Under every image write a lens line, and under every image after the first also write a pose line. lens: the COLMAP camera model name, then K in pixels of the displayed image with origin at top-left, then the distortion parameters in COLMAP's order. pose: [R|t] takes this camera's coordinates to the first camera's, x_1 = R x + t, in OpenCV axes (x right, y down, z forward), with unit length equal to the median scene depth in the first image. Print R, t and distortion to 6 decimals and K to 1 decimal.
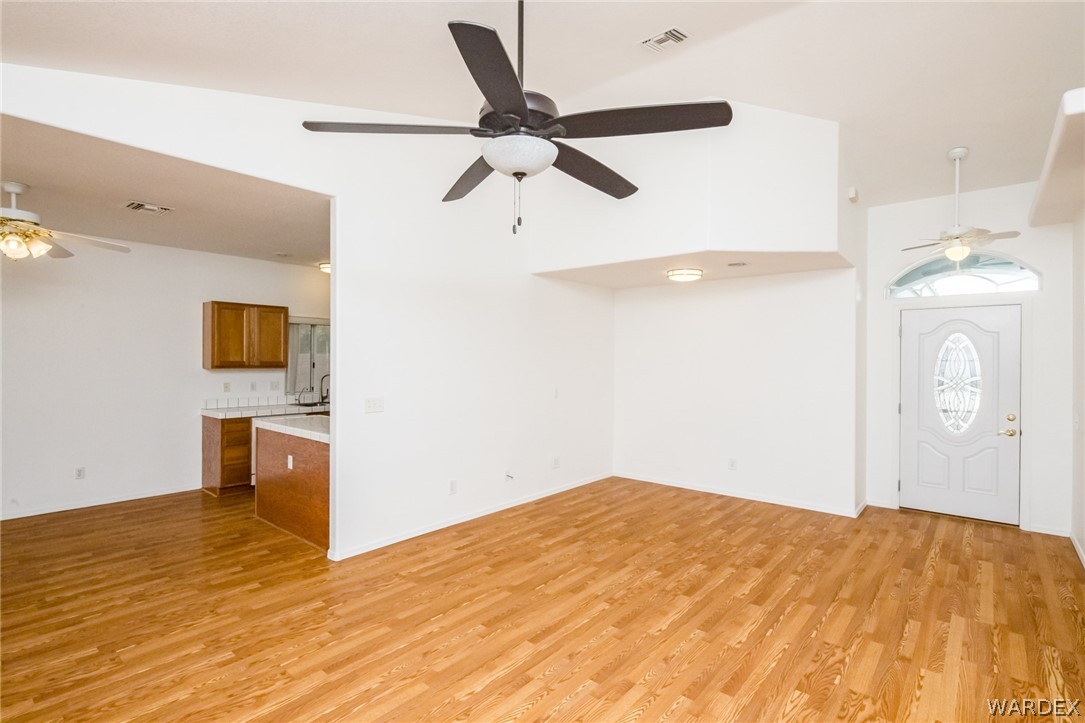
lens RADIAL K [[524.5, 0, 548.2], [0, 524.5, 361.8], [0, 0, 1]] dist [0.003168, -0.000542]
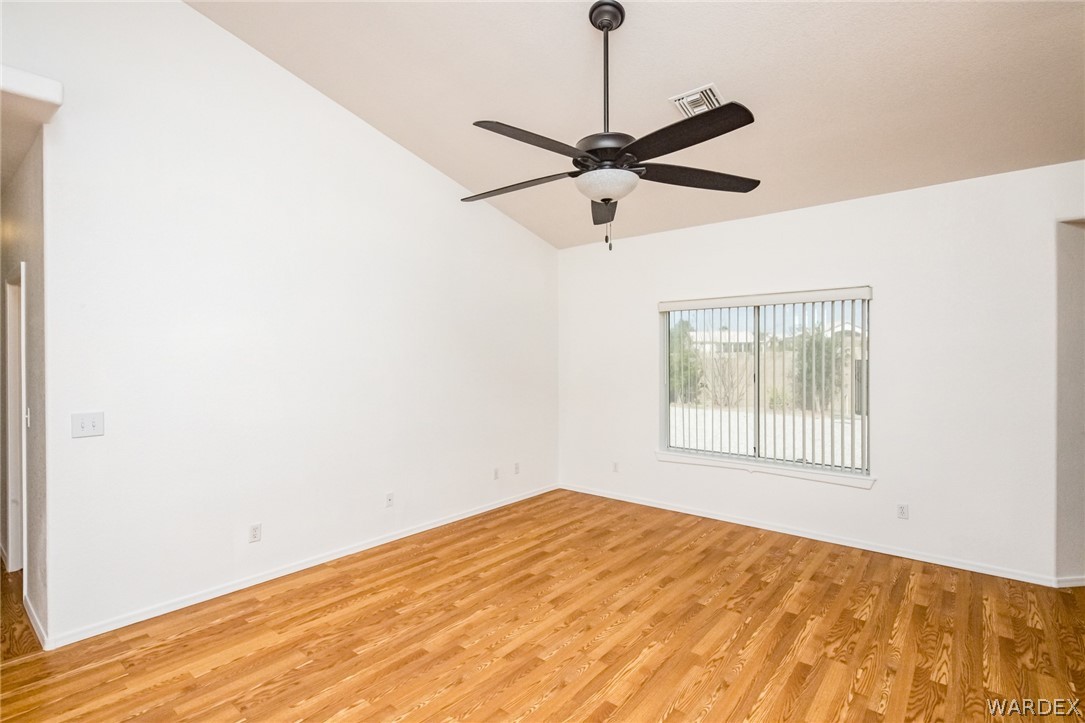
lens RADIAL K [[524.5, 0, 538.2], [0, 524.5, 354.0], [0, 0, 1]] dist [0.003168, -0.000542]
pose [[-0.999980, -0.002345, 0.005818, 0.081197], [-0.002328, 0.999993, 0.003061, -0.008281], [-0.005825, 0.003047, -0.999978, 1.892803]]
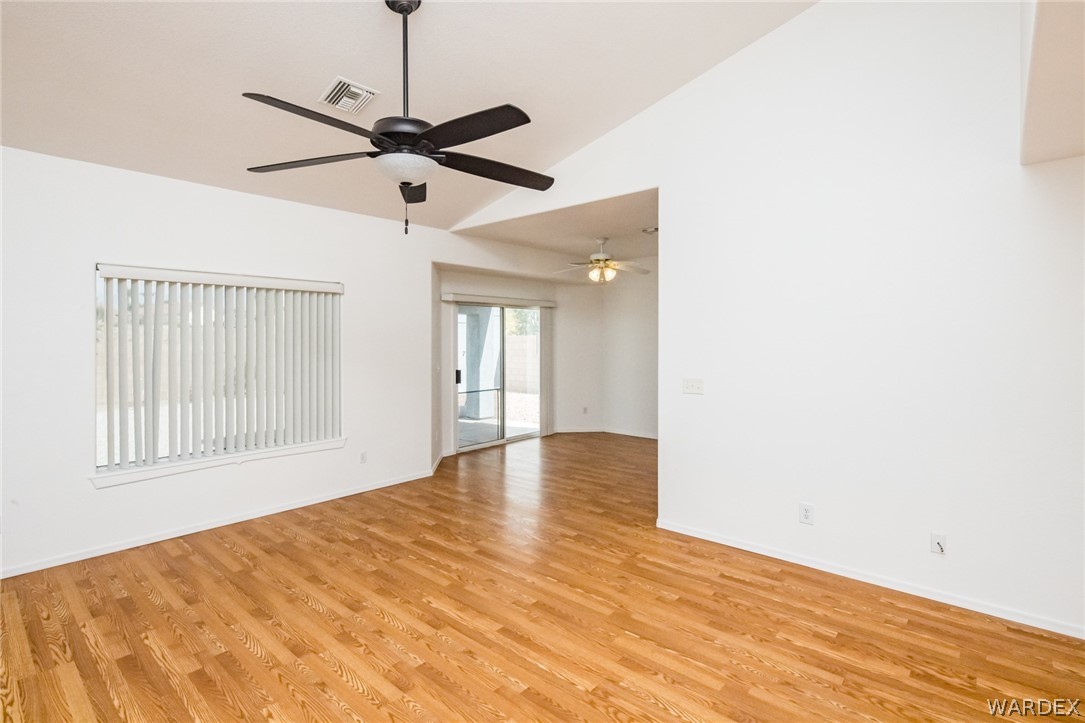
lens RADIAL K [[524.5, 0, 549.5], [0, 524.5, 355.0], [0, 0, 1]] dist [0.003168, -0.000542]
pose [[-0.023197, 0.026011, -0.999392, 0.967985], [-0.004742, 0.999647, 0.026128, 0.000385], [0.999720, 0.005345, -0.023065, 1.161592]]
